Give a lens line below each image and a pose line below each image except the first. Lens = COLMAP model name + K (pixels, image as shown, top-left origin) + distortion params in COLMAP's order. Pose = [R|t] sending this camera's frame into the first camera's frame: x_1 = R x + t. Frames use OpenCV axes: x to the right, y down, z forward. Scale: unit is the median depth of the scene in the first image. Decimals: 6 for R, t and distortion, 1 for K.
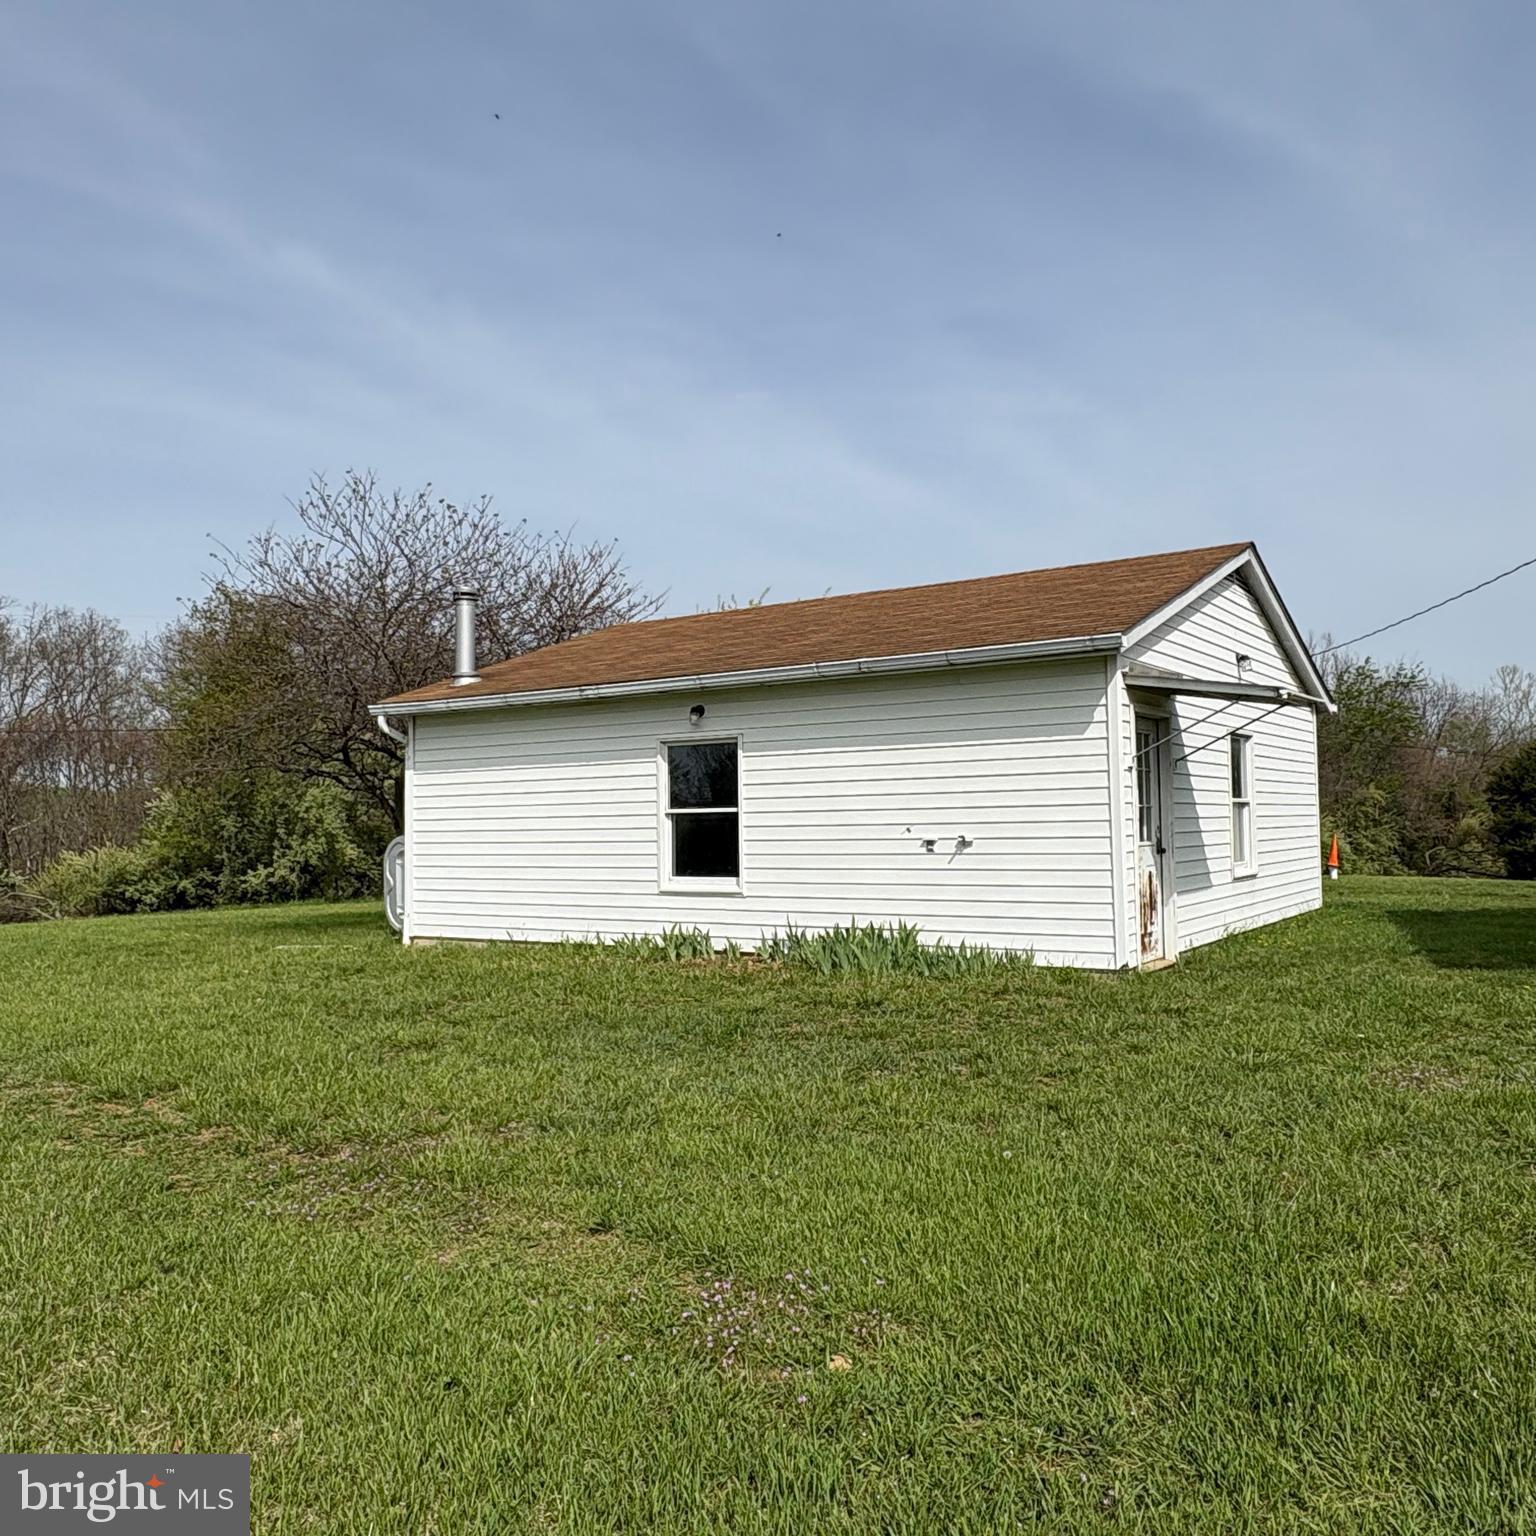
lens RADIAL K [[1297.2, 0, 769.4], [0, 1297.2, 749.3], [0, 0, 1]] dist [0.000426, -0.003629]
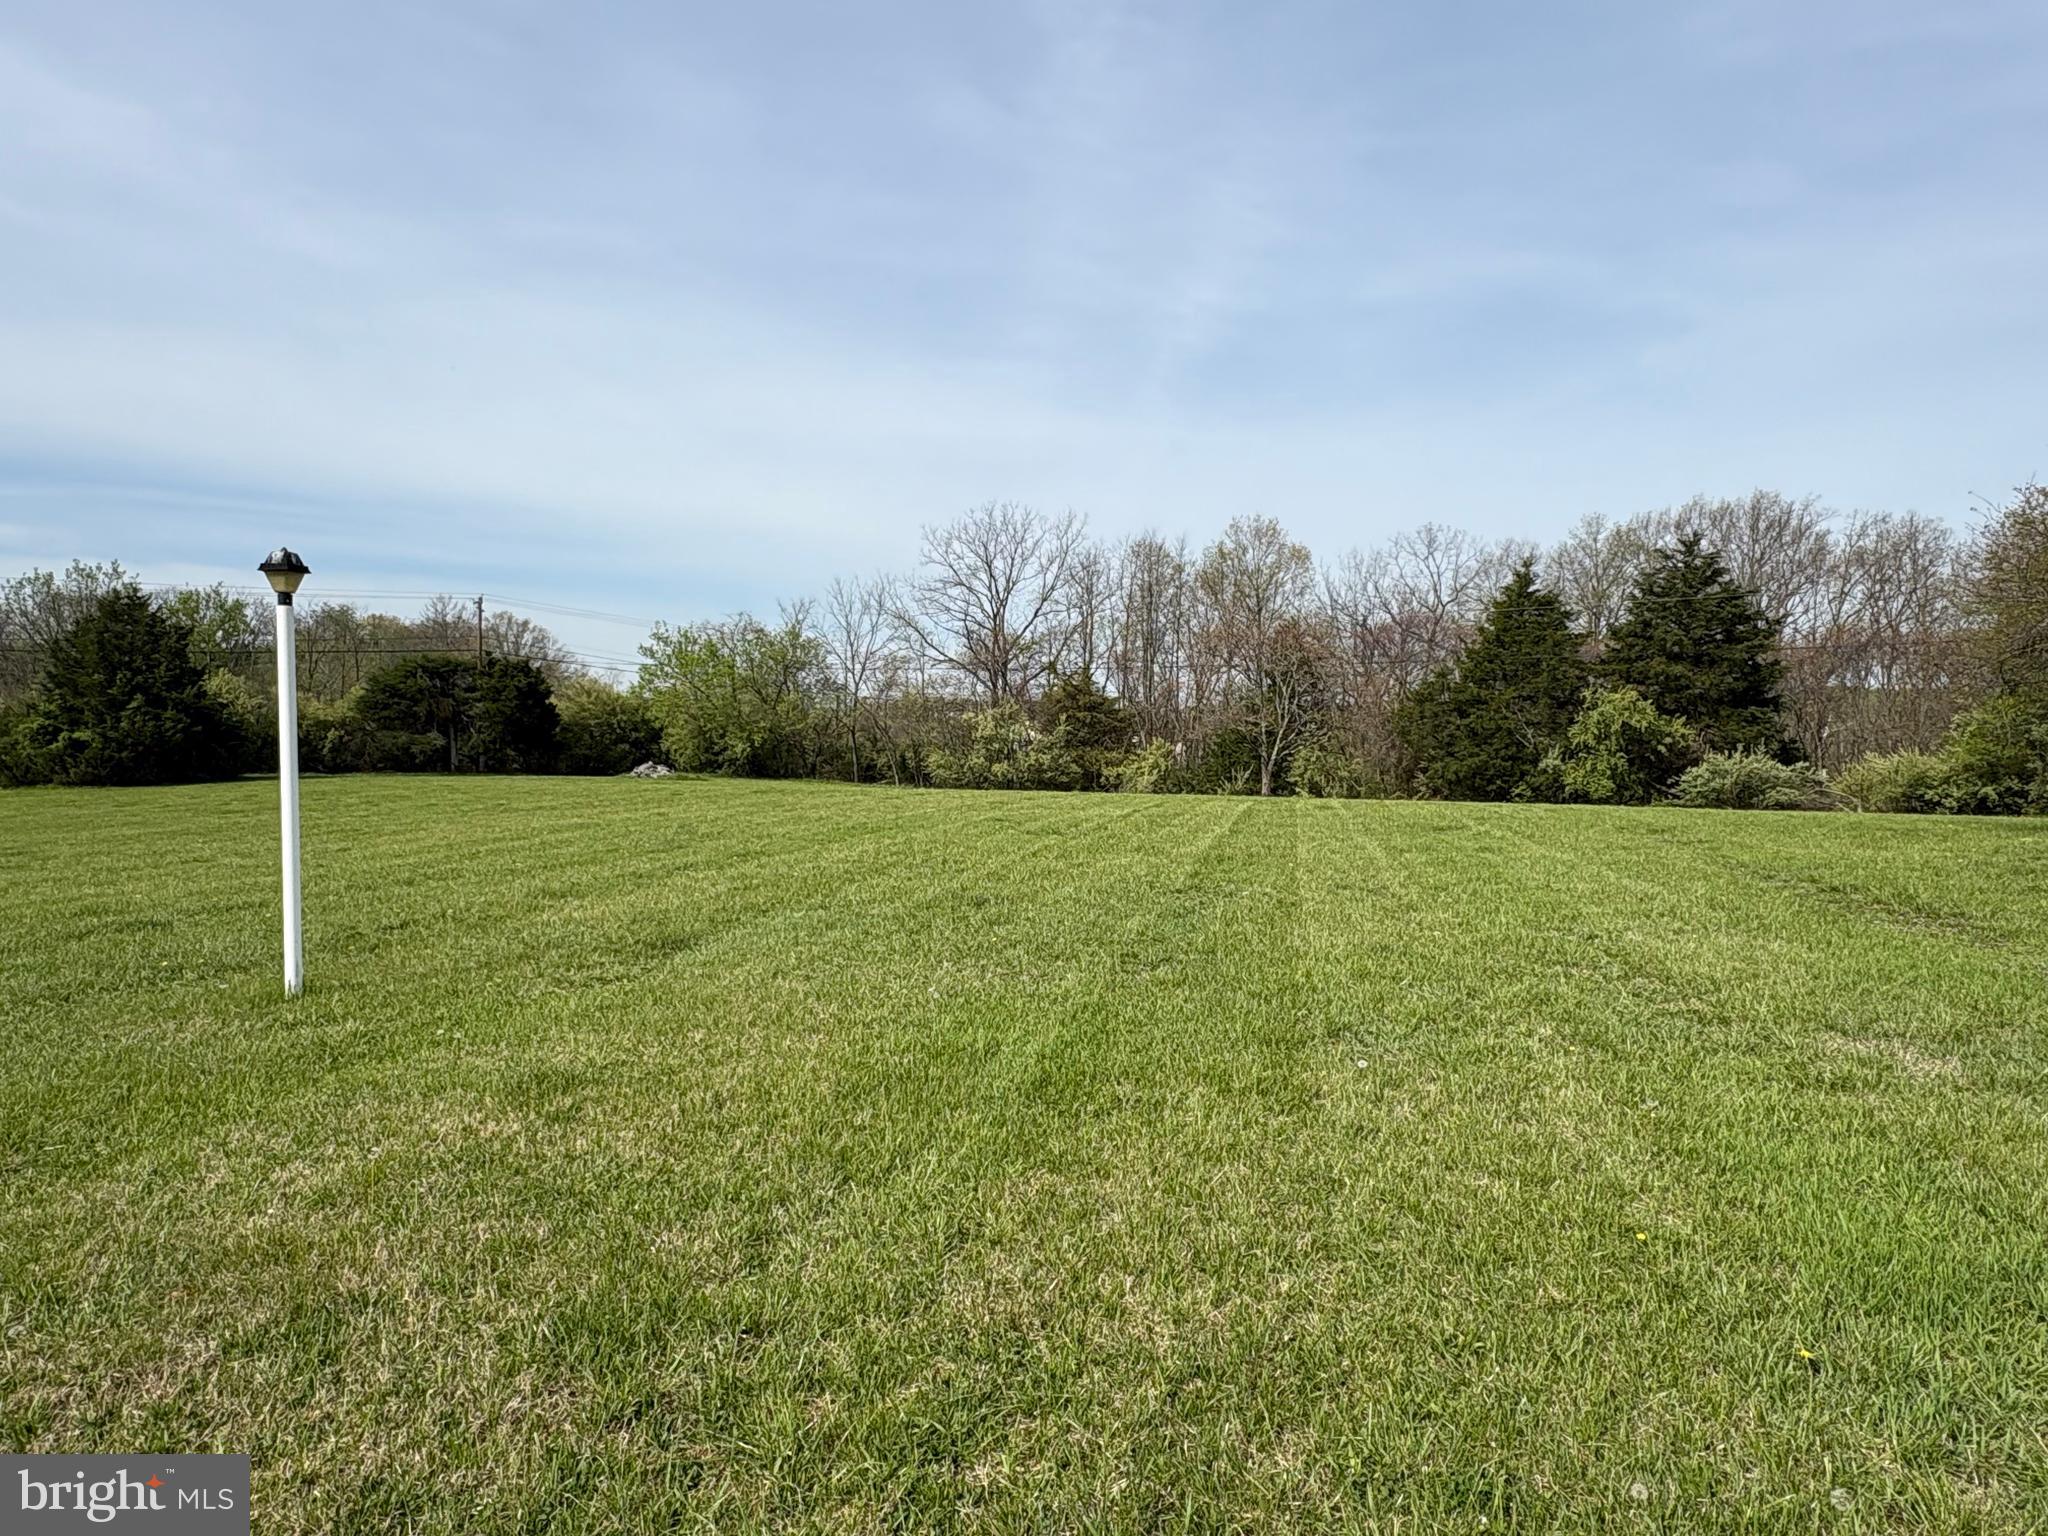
lens RADIAL K [[1296.5, 0, 1018.8], [0, 1296.5, 768.2], [0, 0, 1]] dist [-0.001027, 0.001126]
pose [[0.460133, 0.050075, -0.886437, 0.330124], [0.032708, 0.996774, 0.073287, -0.043796], [0.887247, -0.062715, 0.457011, -0.462404]]
